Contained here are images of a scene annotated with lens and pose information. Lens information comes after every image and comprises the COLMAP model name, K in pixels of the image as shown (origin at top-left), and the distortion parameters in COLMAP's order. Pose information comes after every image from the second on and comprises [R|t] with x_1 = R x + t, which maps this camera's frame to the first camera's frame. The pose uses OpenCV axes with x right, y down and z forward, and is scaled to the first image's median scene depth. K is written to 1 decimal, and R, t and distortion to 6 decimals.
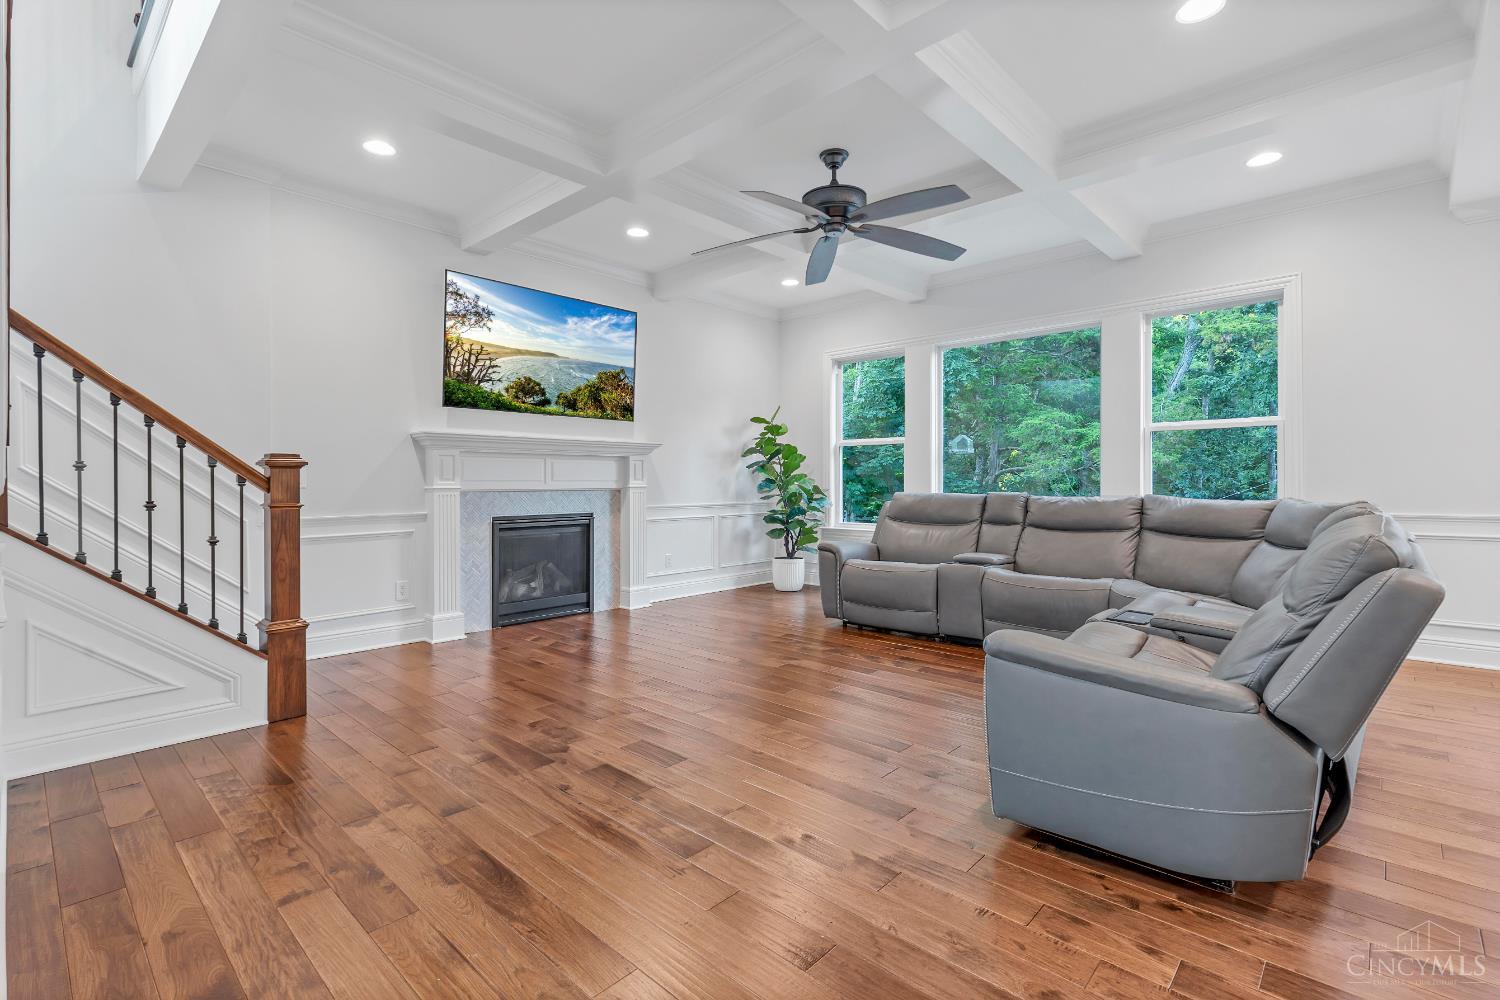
lens RADIAL K [[684.6, 0, 753.9], [0, 684.6, 471.2], [0, 0, 1]] dist [0.000954, 0.000161]
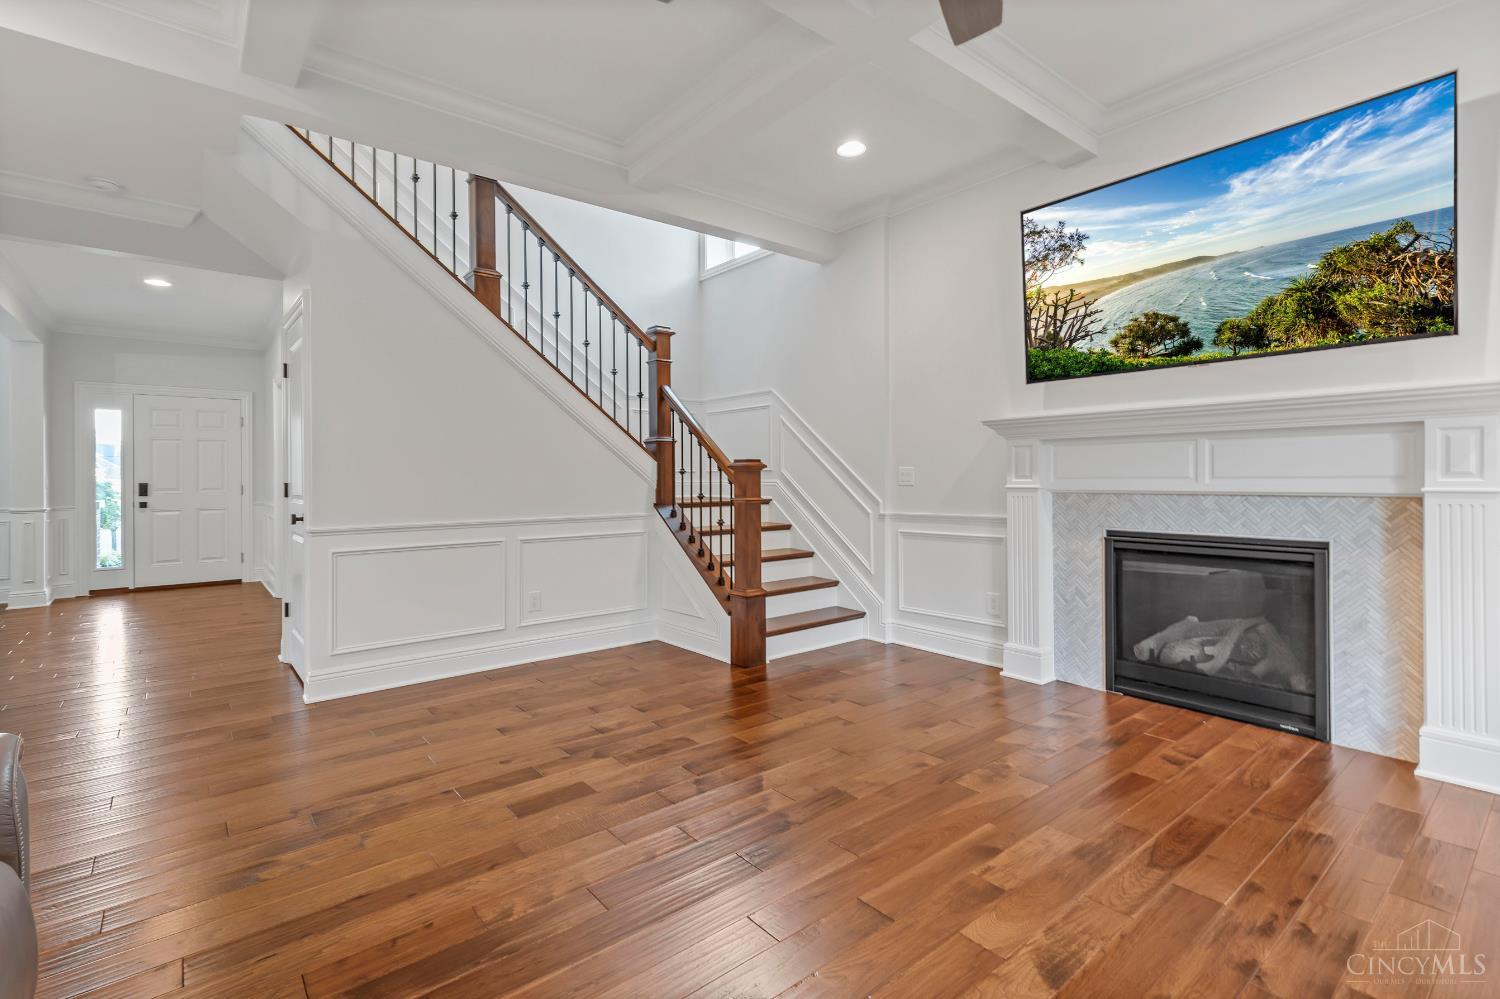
lens RADIAL K [[684.6, 0, 727.8], [0, 684.6, 491.2], [0, 0, 1]] dist [0.000954, 0.000161]
pose [[-0.155352, 0.025976, -0.987518, 0.344467], [0.024450, 0.999449, 0.022444, 0.002041], [0.987557, -0.020658, -0.155901, 0.698404]]
